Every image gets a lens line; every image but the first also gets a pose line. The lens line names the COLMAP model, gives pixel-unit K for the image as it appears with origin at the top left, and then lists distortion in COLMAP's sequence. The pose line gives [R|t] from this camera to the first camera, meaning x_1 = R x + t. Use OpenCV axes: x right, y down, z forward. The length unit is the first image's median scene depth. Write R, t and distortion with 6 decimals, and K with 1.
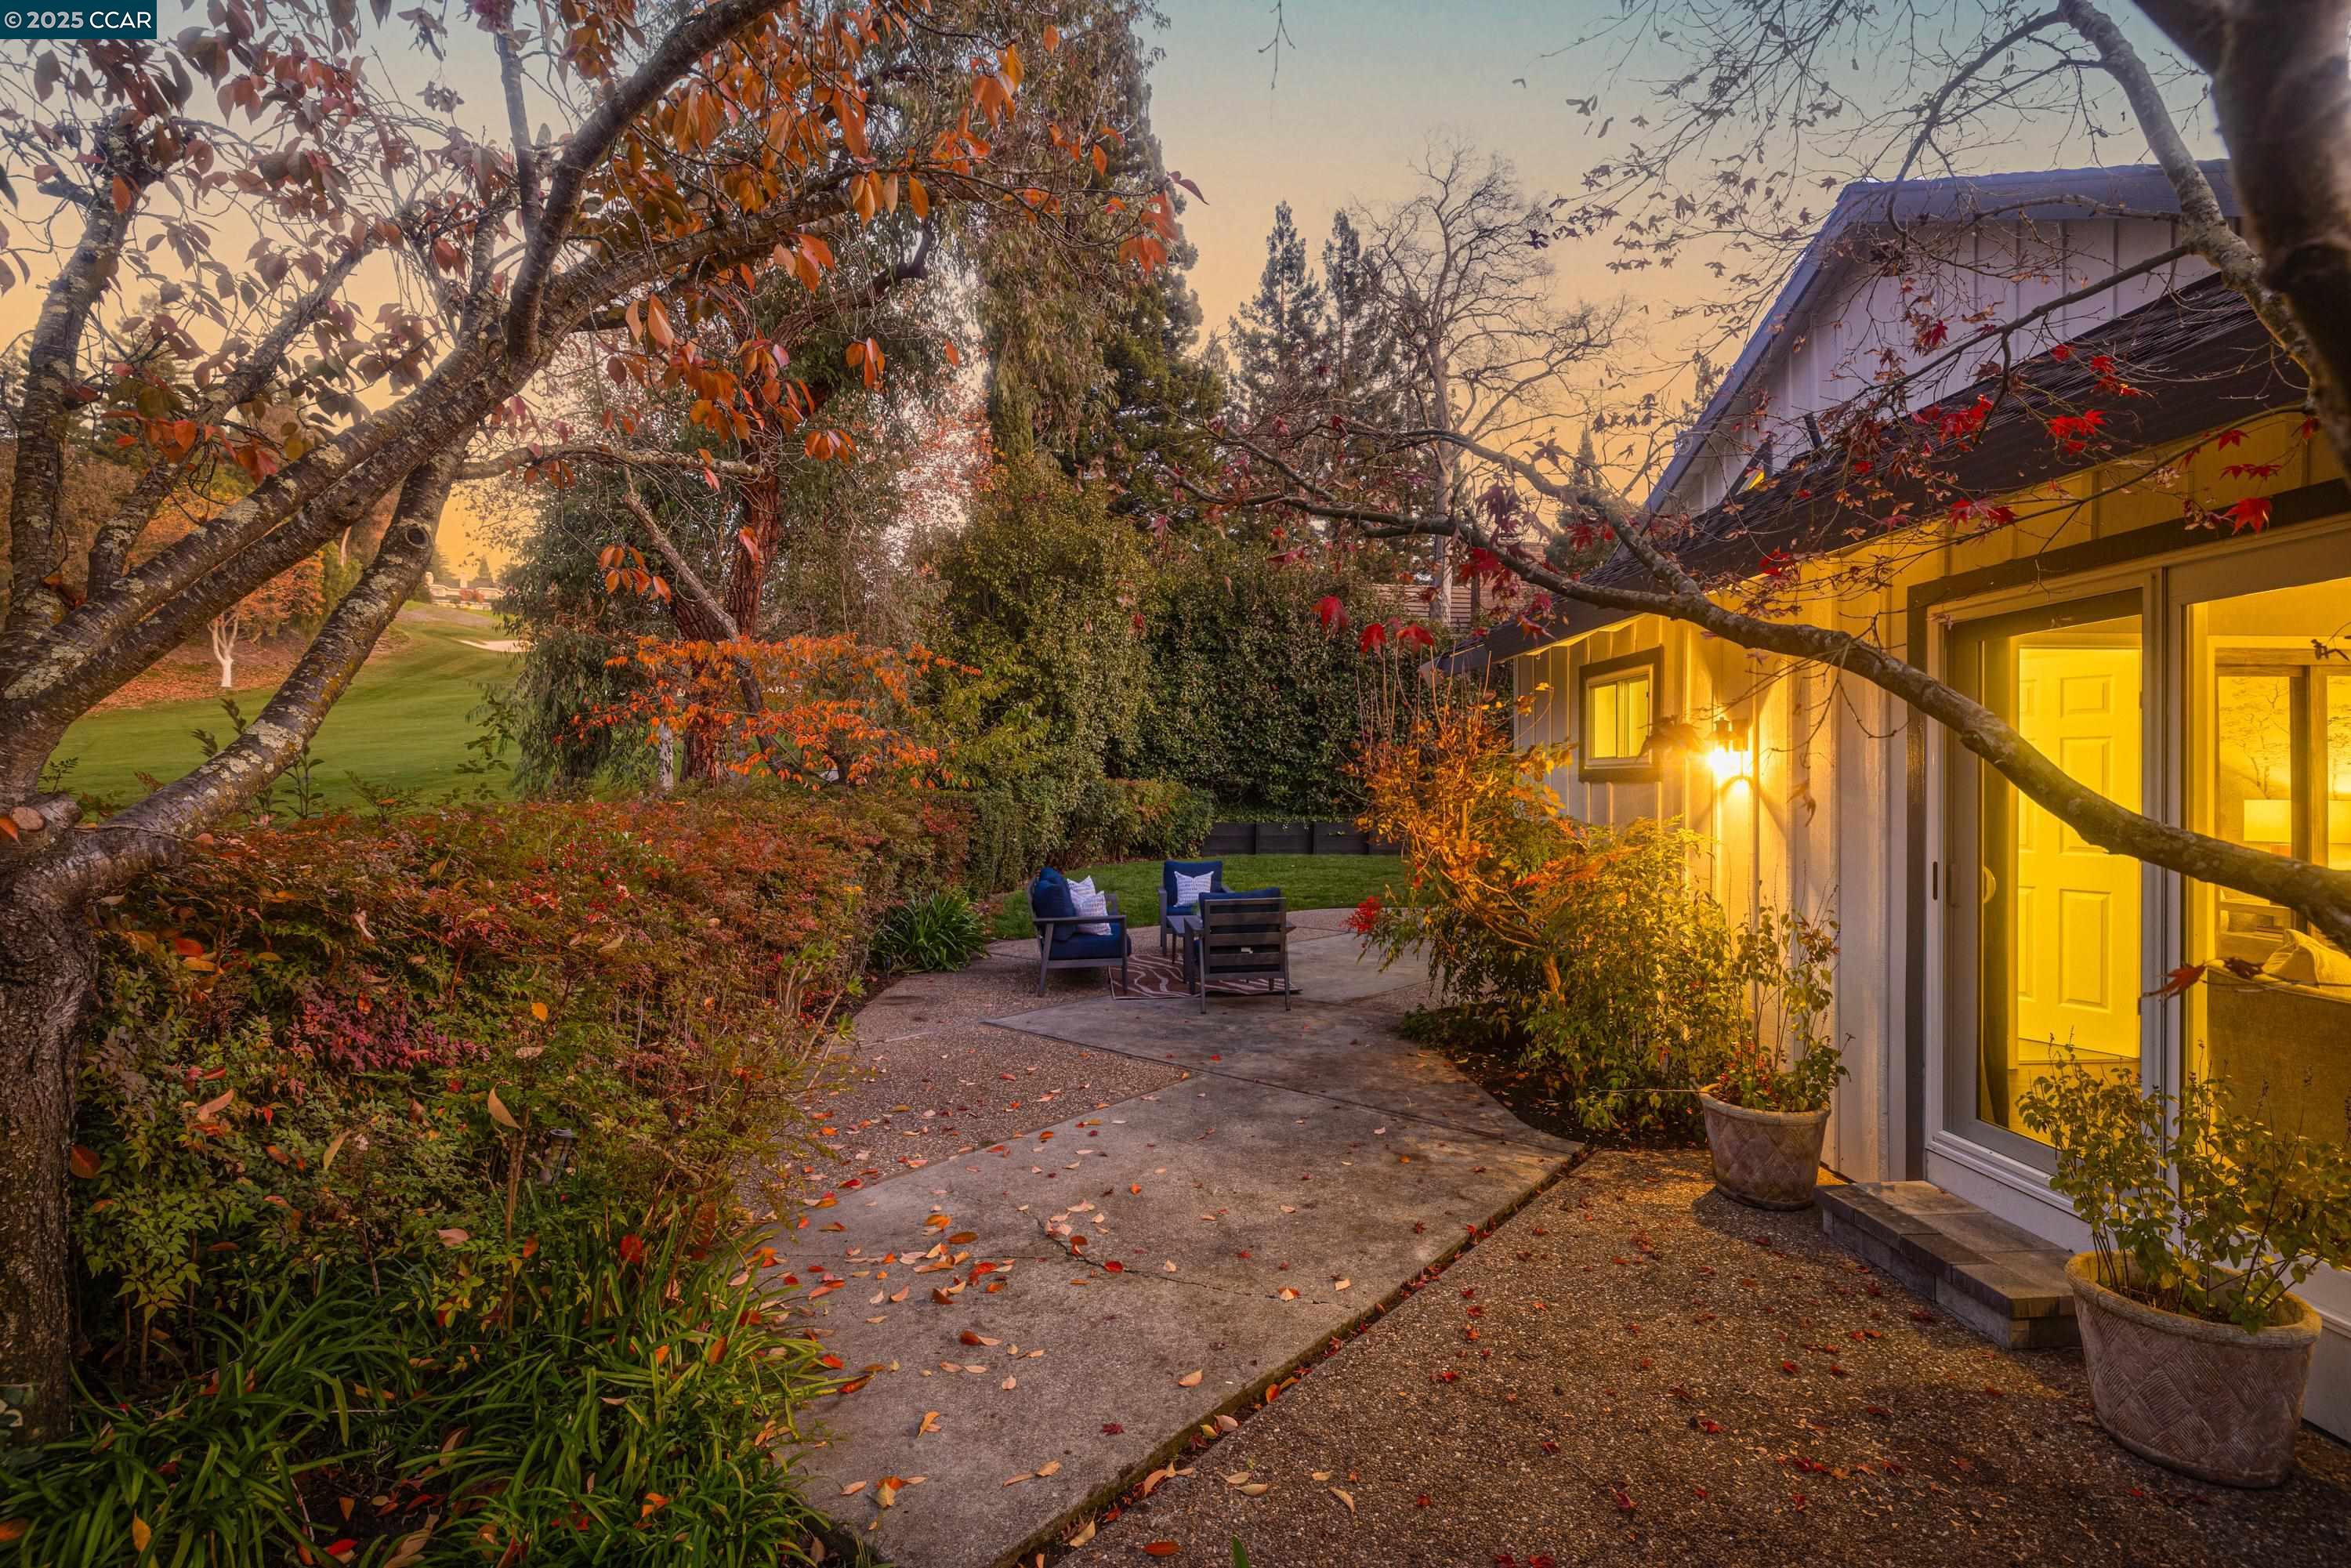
lens RADIAL K [[1121.3, 0, 1178.1], [0, 1121.3, 772.1], [0, 0, 1]] dist [-0.005138, 0.000045]
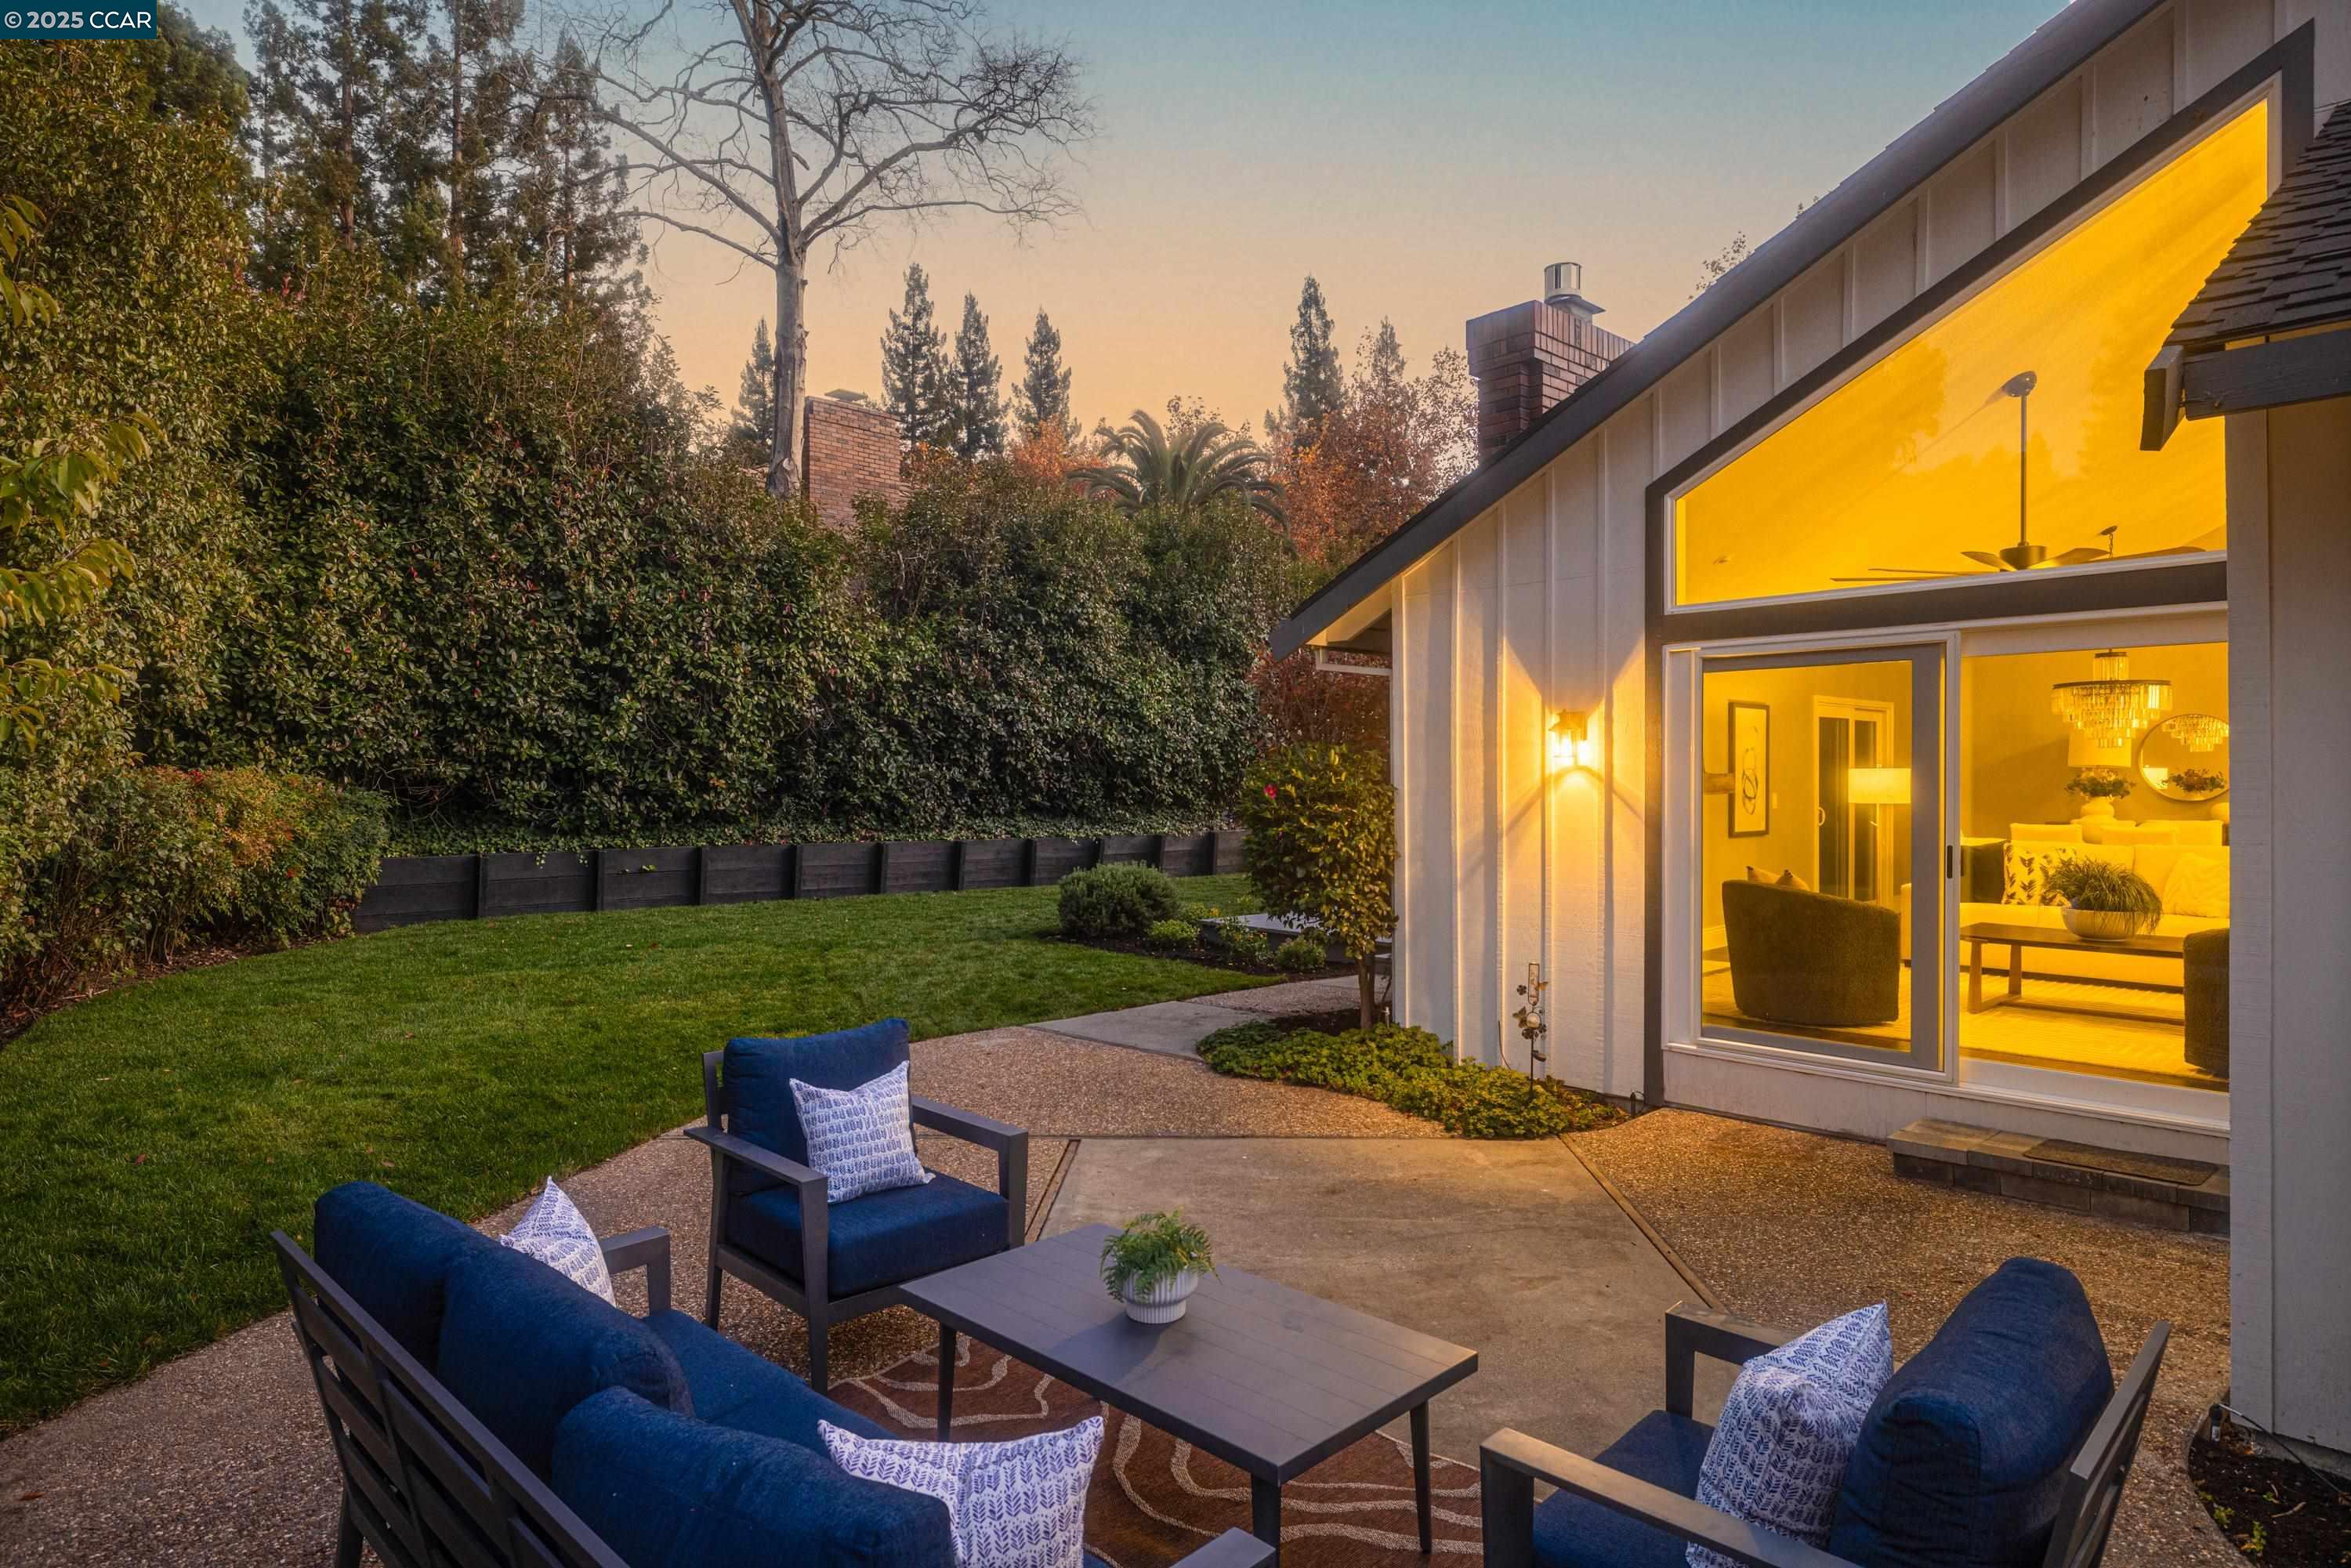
lens RADIAL K [[1332.7, 0, 1169.1], [0, 1332.7, 784.1], [0, 0, 1]] dist [0.004209, 0.000242]
pose [[0.768003, -0.006576, 0.640413, -0.077981], [-0.004405, 0.999869, 0.015550, 0.002912], [-0.640431, -0.014763, 0.767874, 0.355005]]
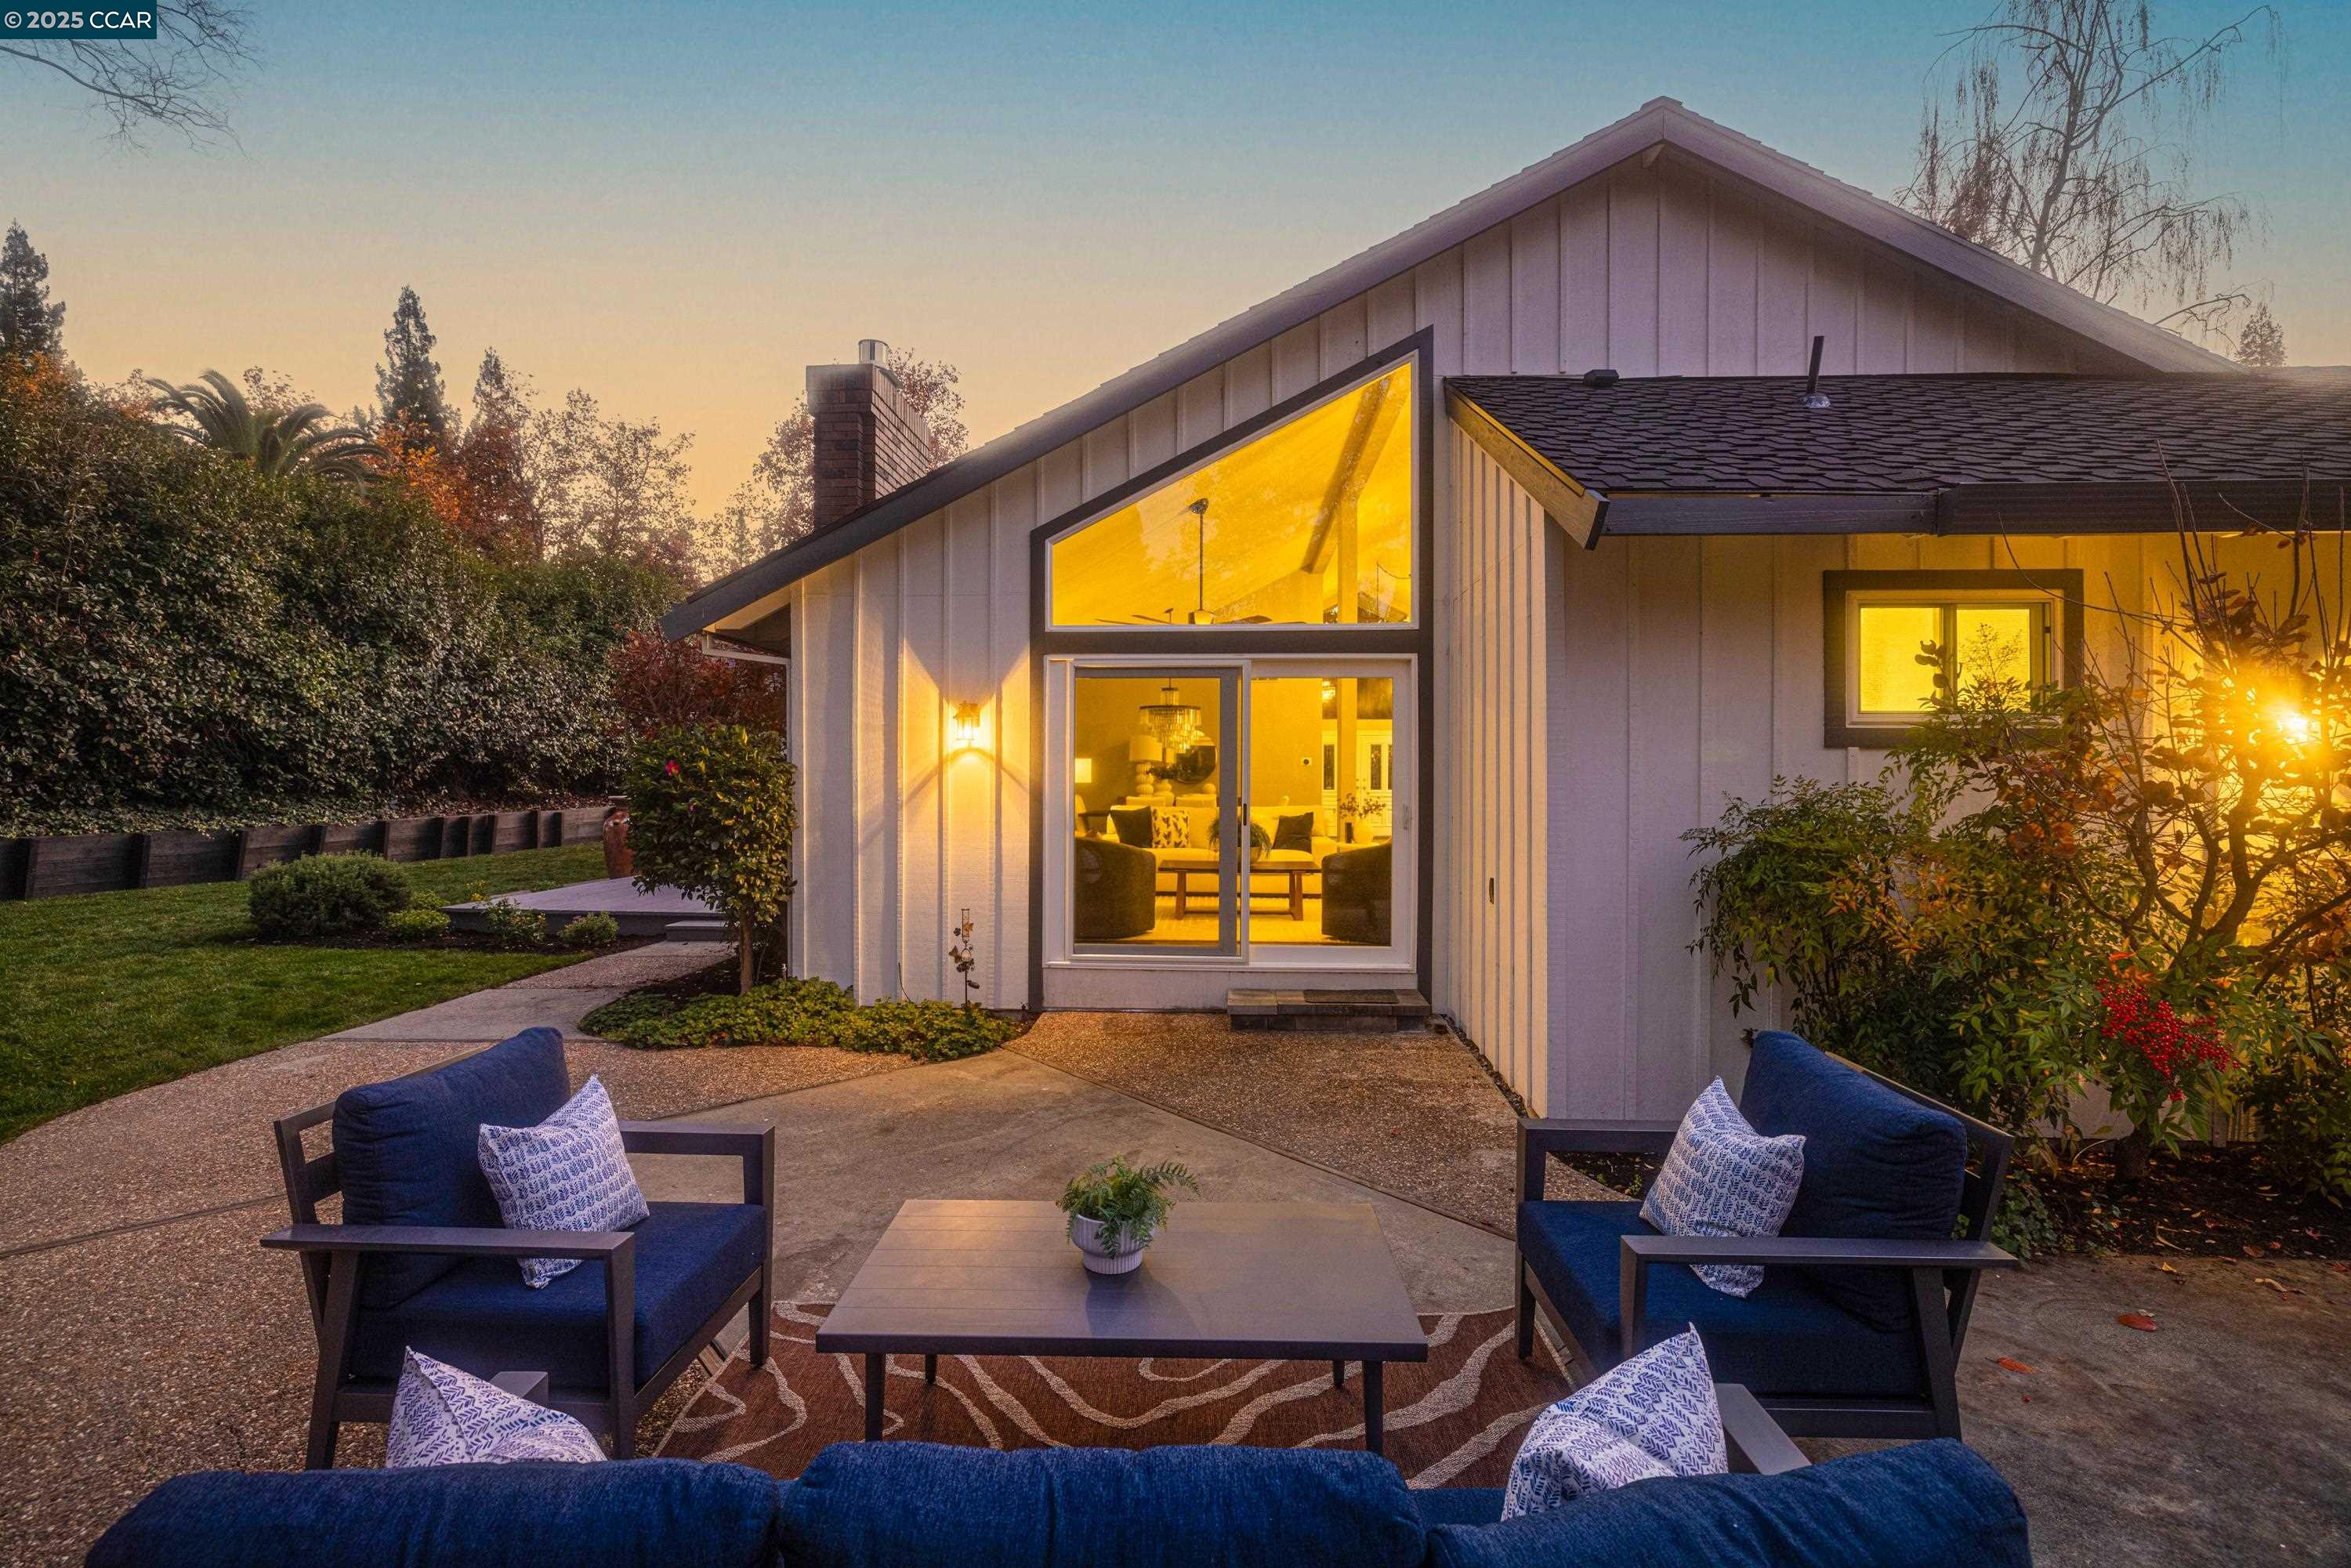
lens RADIAL K [[1037.6, 0, 1159.4], [0, 1037.6, 775.7], [0, 0, 1]] dist [-0.004649, 0.000812]
pose [[0.119192, -0.001993, 0.992869, -0.103798], [-0.015471, 0.999873, 0.003864, 0.011736], [-0.992751, -0.015821, 0.119146, 0.479859]]
